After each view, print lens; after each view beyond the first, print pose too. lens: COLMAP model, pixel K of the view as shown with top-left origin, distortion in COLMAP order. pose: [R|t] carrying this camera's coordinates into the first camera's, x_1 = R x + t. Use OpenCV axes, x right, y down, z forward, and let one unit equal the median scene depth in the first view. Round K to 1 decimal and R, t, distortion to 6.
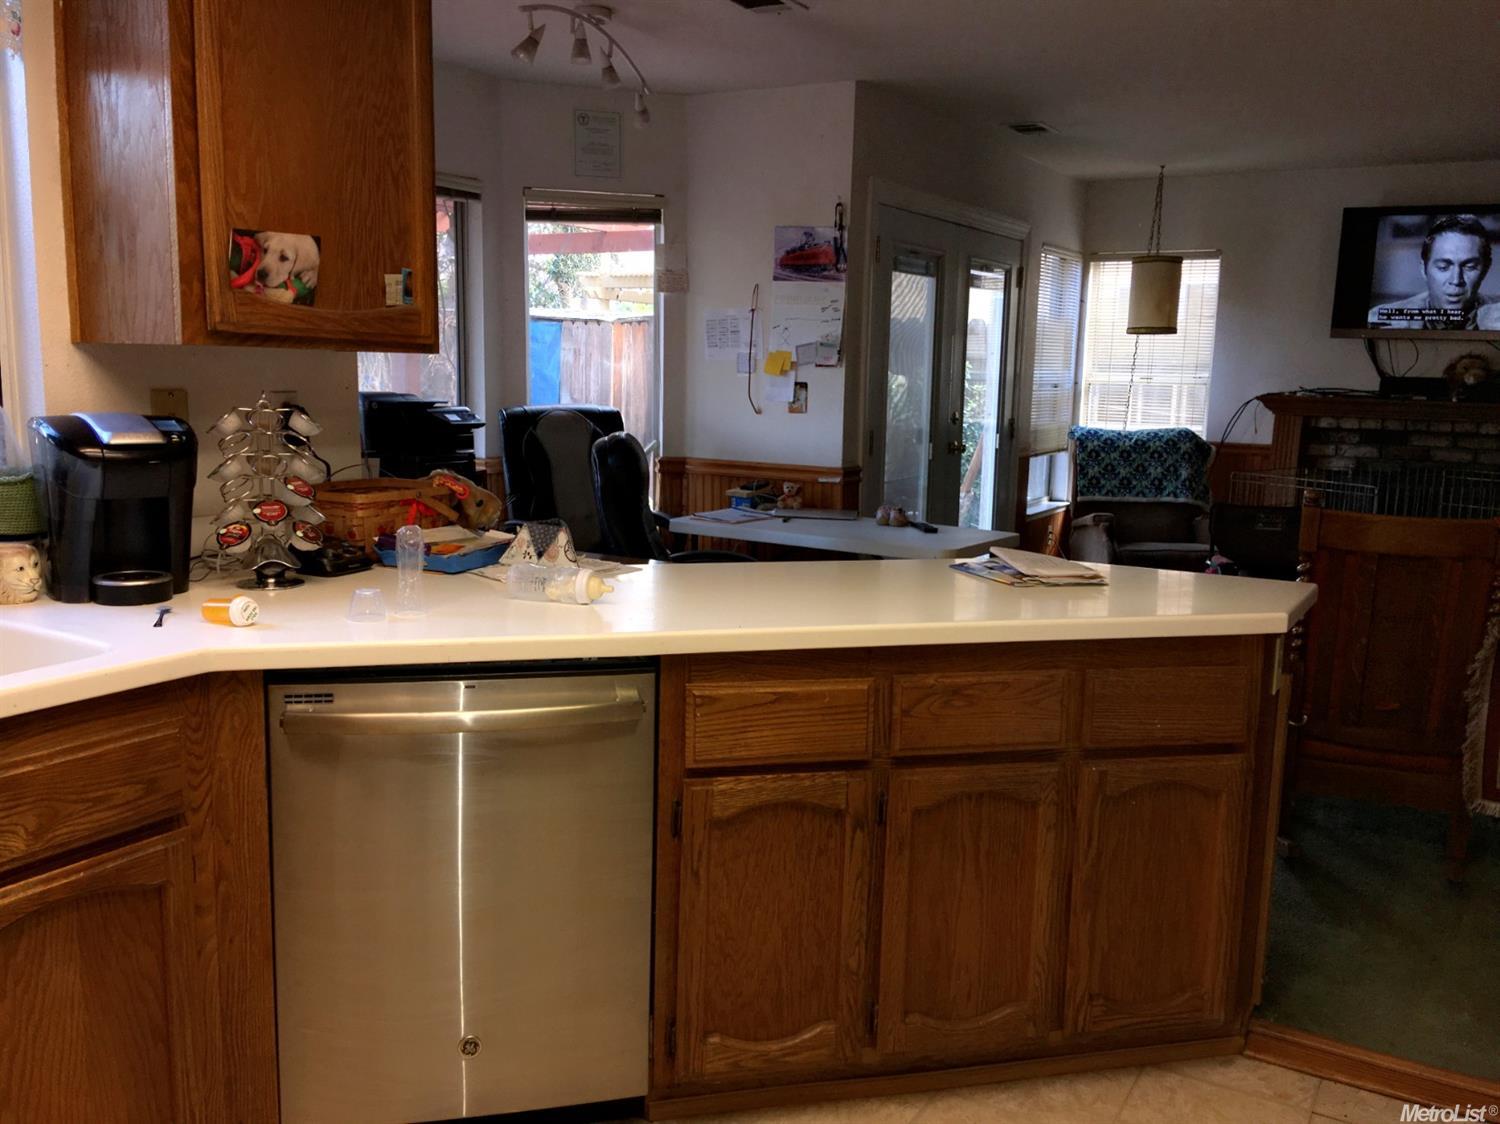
lens RADIAL K [[1283.5, 0, 751.7], [0, 1283.5, 561.9], [0, 0, 1]] dist [0.100275, -0.096142]
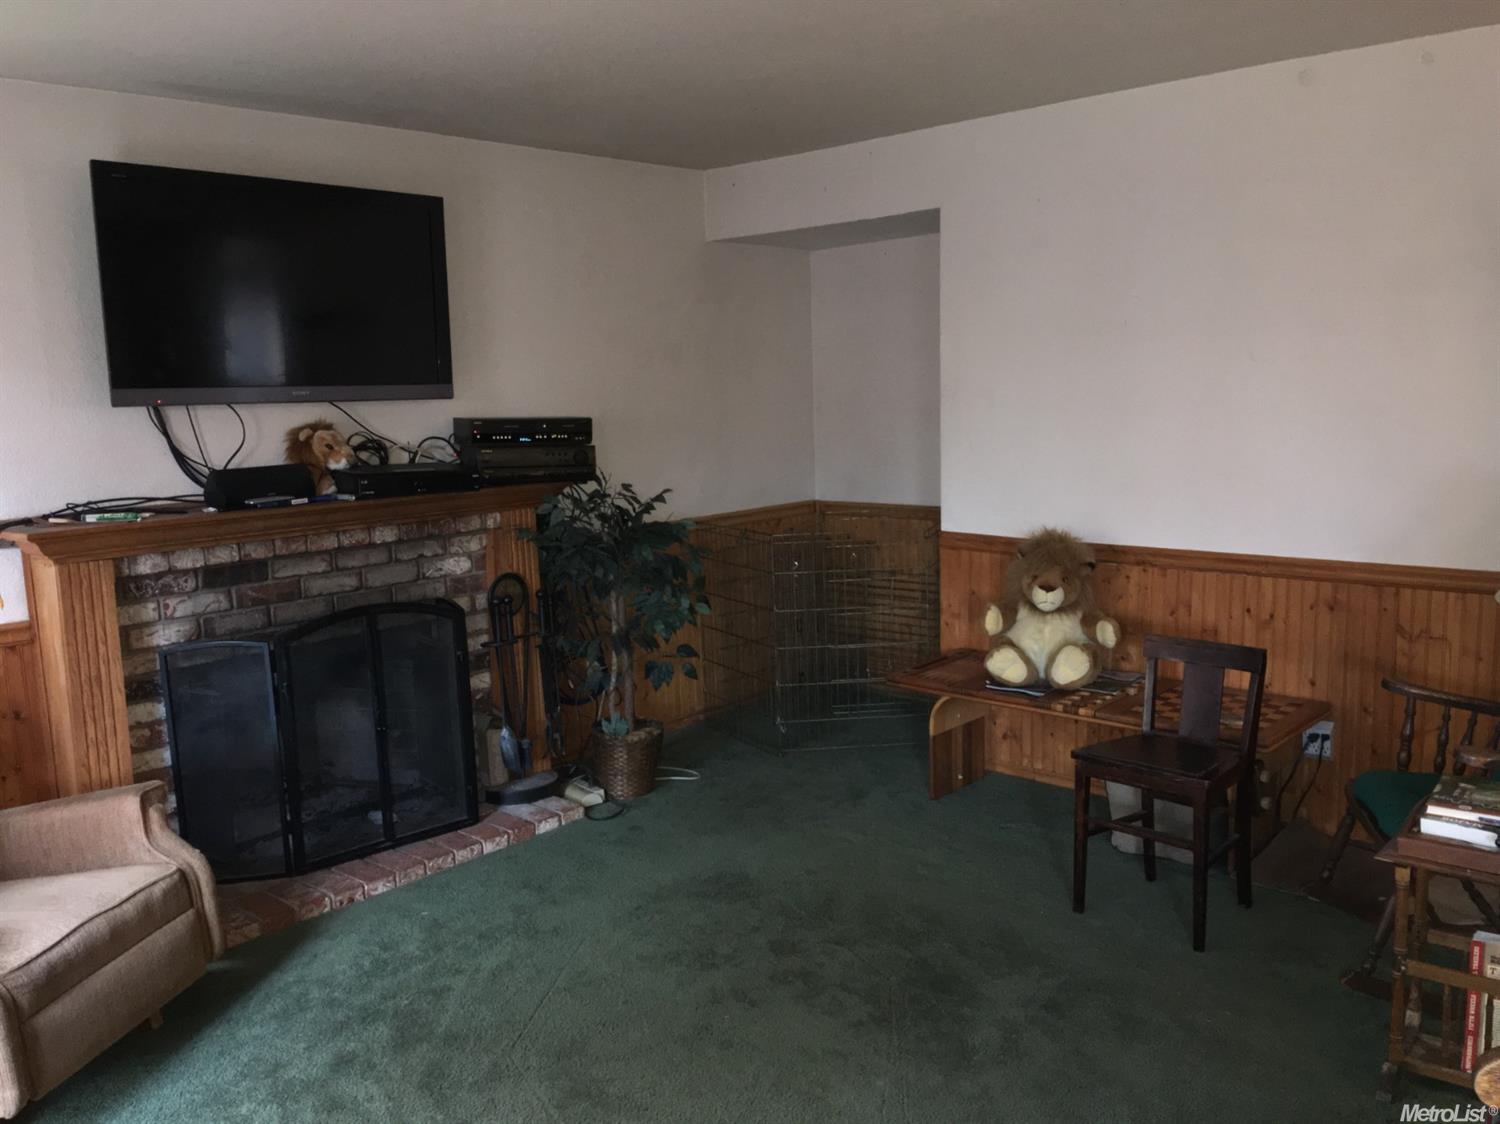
lens RADIAL K [[1283.5, 0, 751.1], [0, 1283.5, 559.9], [0, 0, 1]] dist [0.100275, -0.096142]
pose [[0.177114, -0.175207, 0.968469, -0.045213], [0.185280, 0.972368, 0.142028, -0.189525], [-0.966593, 0.154283, 0.204683, 0.890518]]
